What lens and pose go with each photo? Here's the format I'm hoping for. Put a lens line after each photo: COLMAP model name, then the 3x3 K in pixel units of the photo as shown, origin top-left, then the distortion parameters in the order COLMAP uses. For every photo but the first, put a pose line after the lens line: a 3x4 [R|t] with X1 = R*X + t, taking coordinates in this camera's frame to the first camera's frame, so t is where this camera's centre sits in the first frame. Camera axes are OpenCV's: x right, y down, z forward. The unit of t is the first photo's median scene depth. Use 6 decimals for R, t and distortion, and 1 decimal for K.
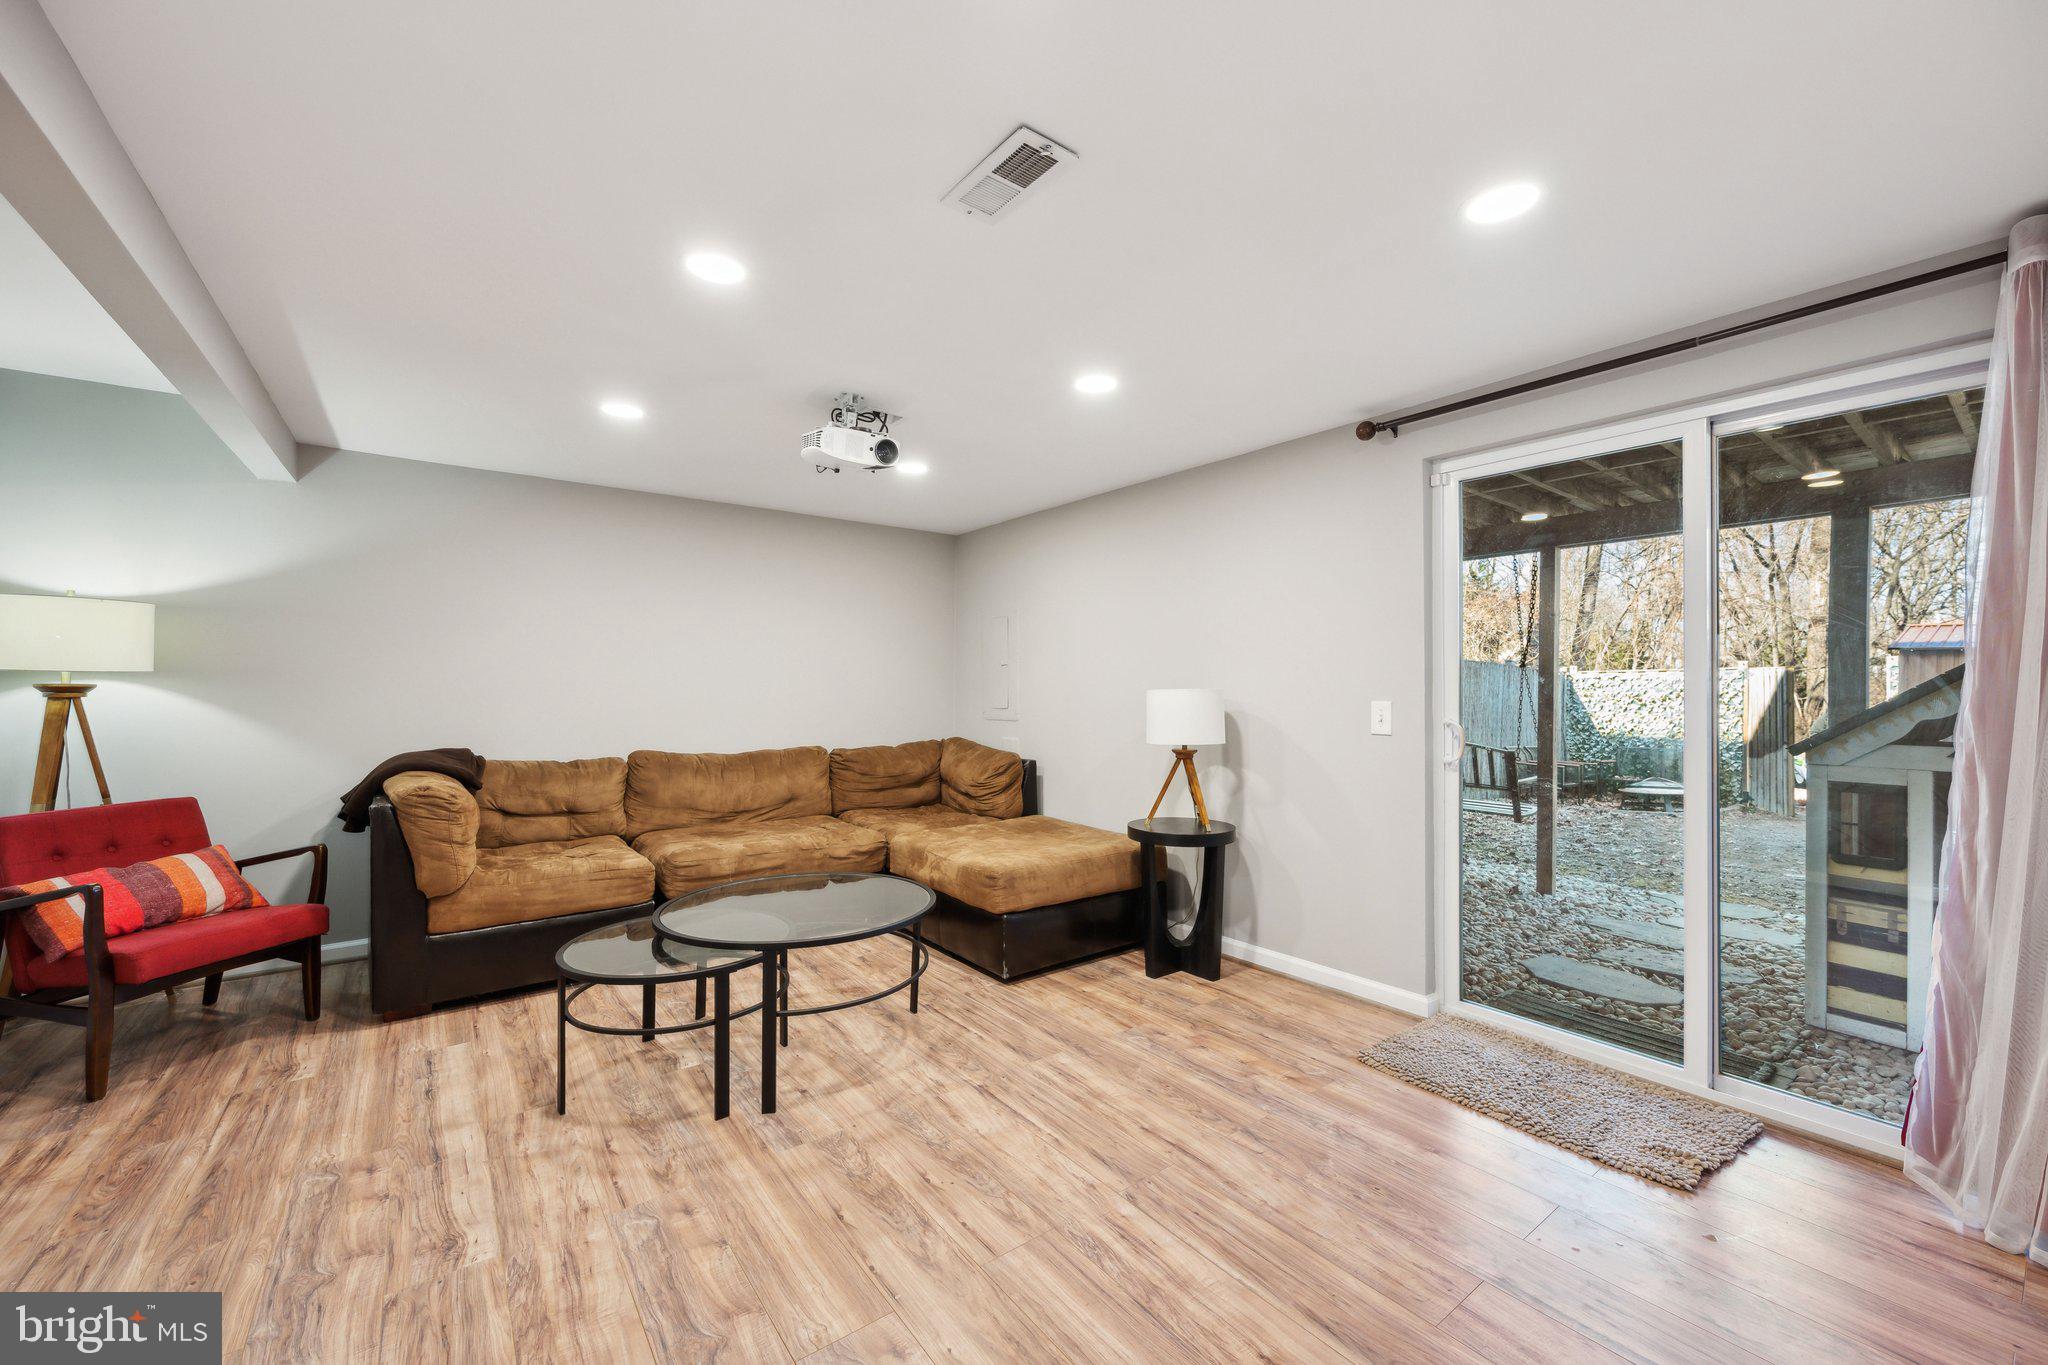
lens RADIAL K [[814.3, 0, 1035.3], [0, 814.3, 684.4], [0, 0, 1]] dist [-0.004034, 0.001053]
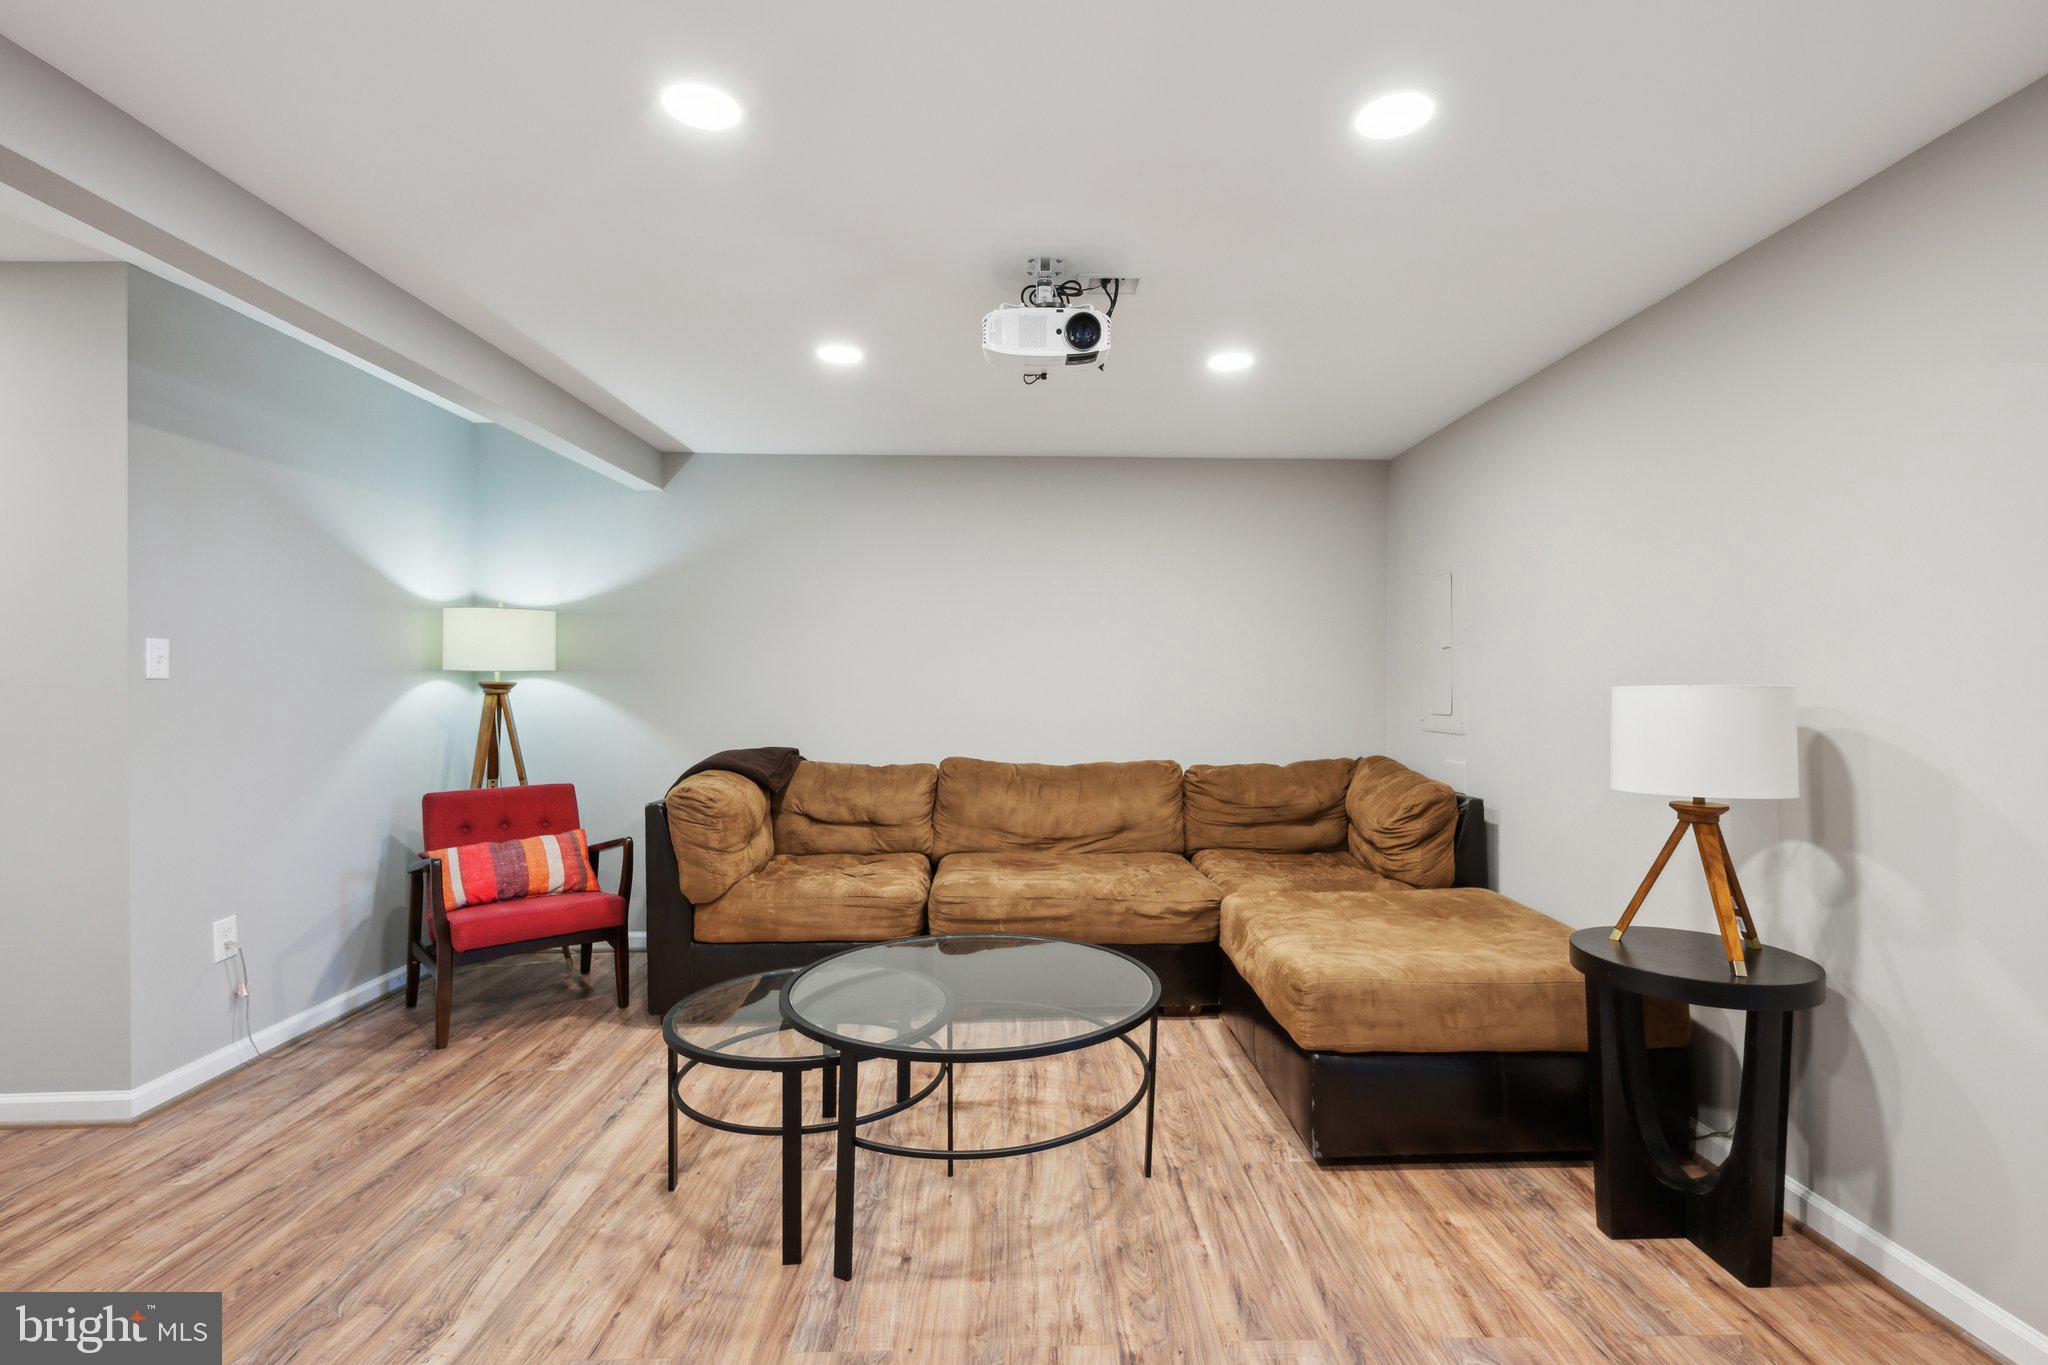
lens RADIAL K [[942.2, 0, 1039.5], [0, 942.2, 685.1], [0, 0, 1]] dist [0.002156, -0.000801]
pose [[0.809892, -0.000974, -0.586578, 0.231151], [0.004508, 0.999979, 0.004564, 0.001426], [0.586562, -0.006341, 0.809880, 0.333685]]
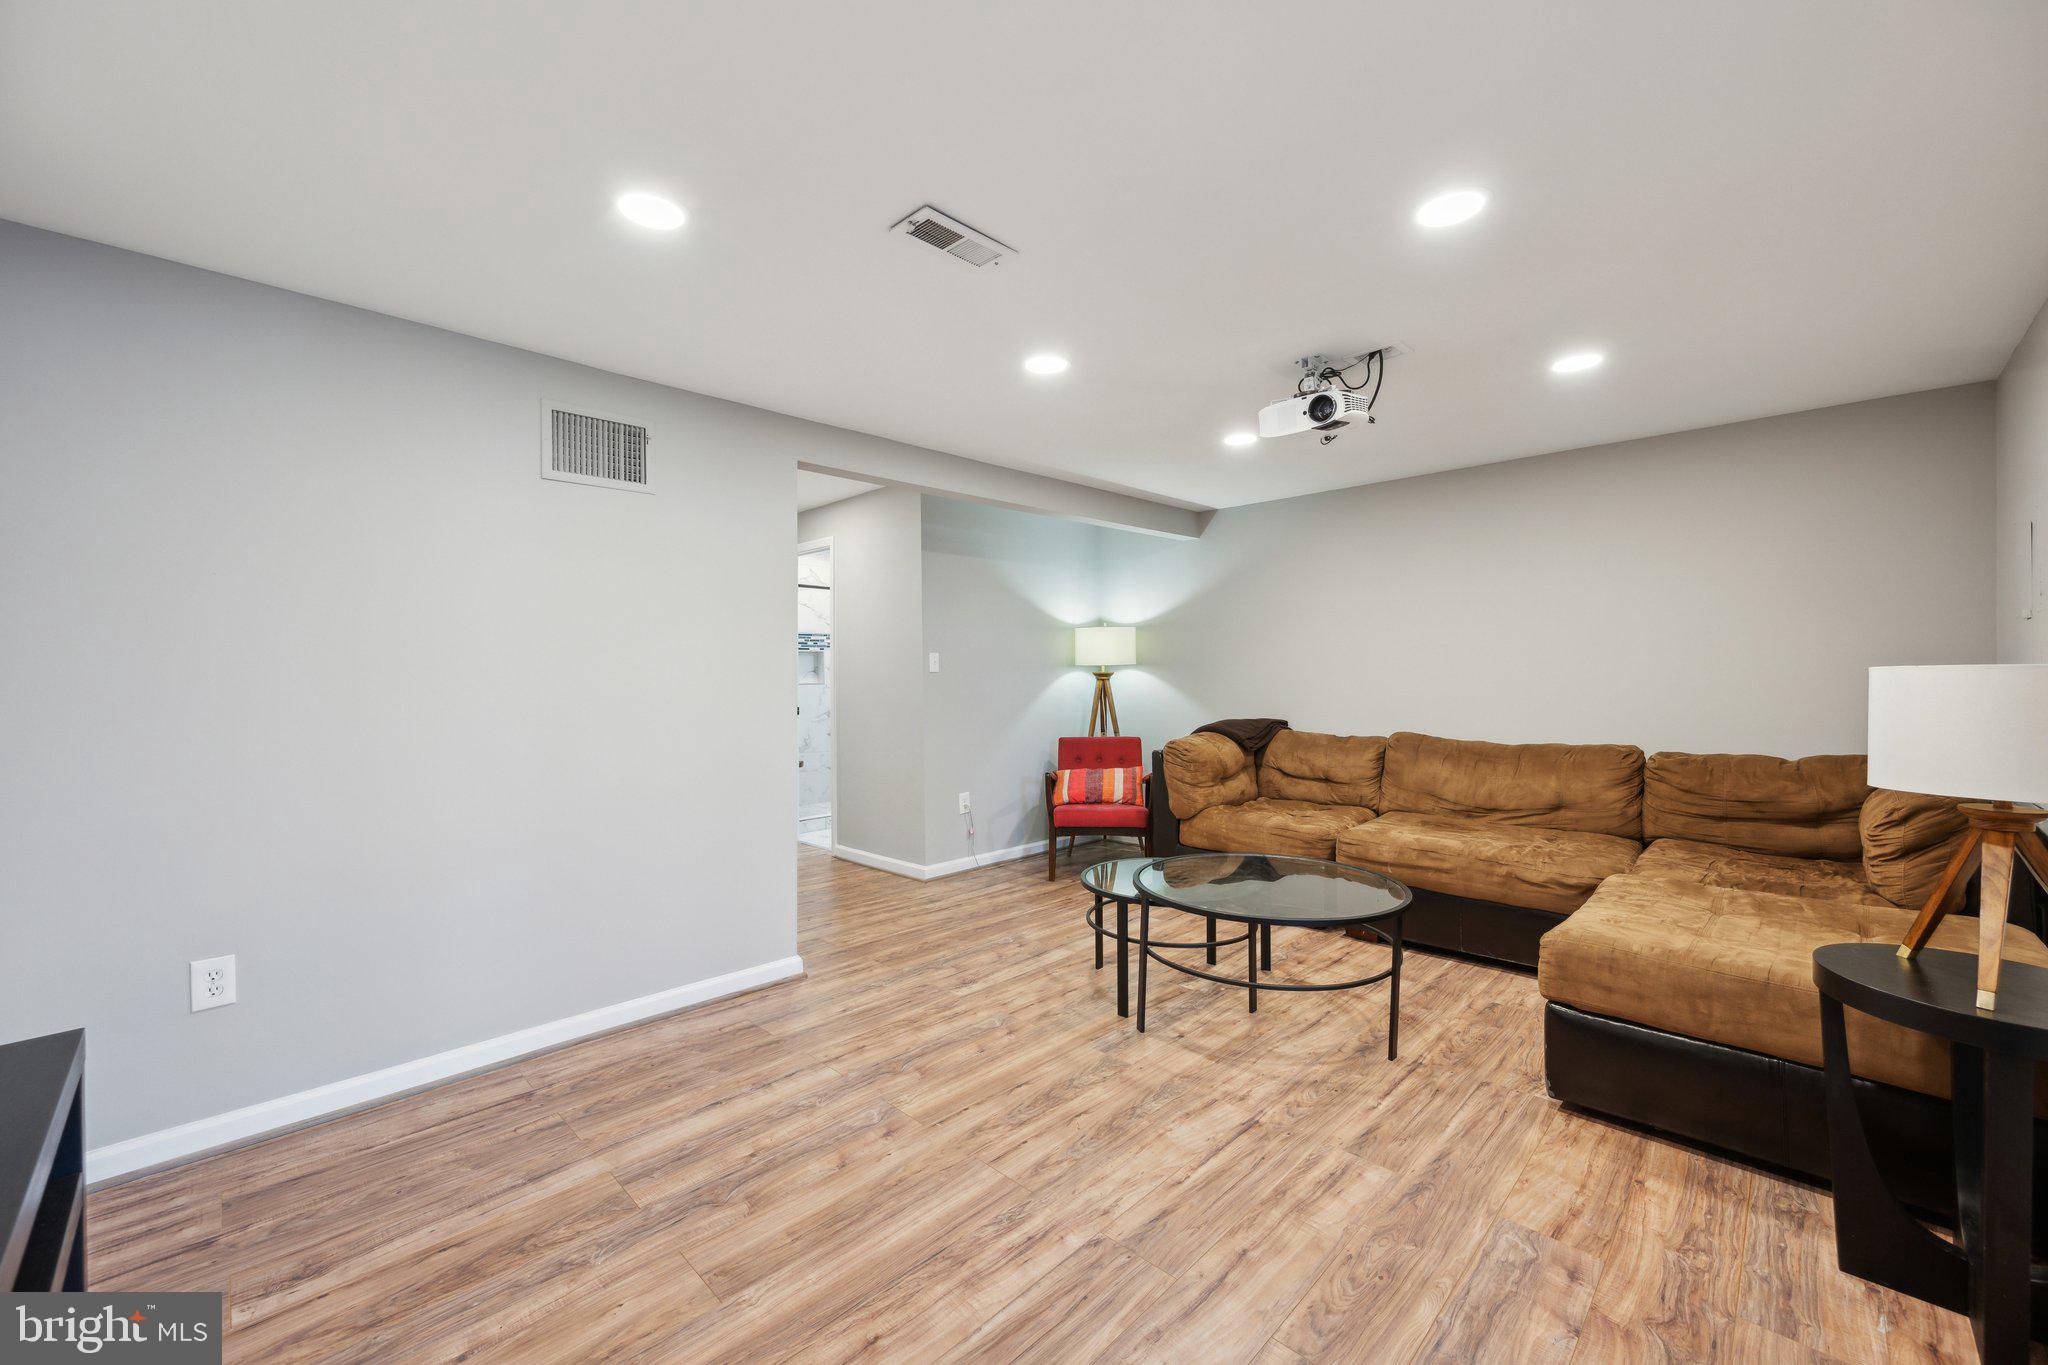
lens RADIAL K [[814.3, 0, 1004.8], [0, 814.3, 674.9], [0, 0, 1]] dist [-0.004034, 0.001053]
pose [[0.114829, -0.002956, -0.993381, 0.640054], [0.013503, 0.999908, -0.001414, 0.005237], [0.993294, -0.013251, 0.114858, 0.519528]]
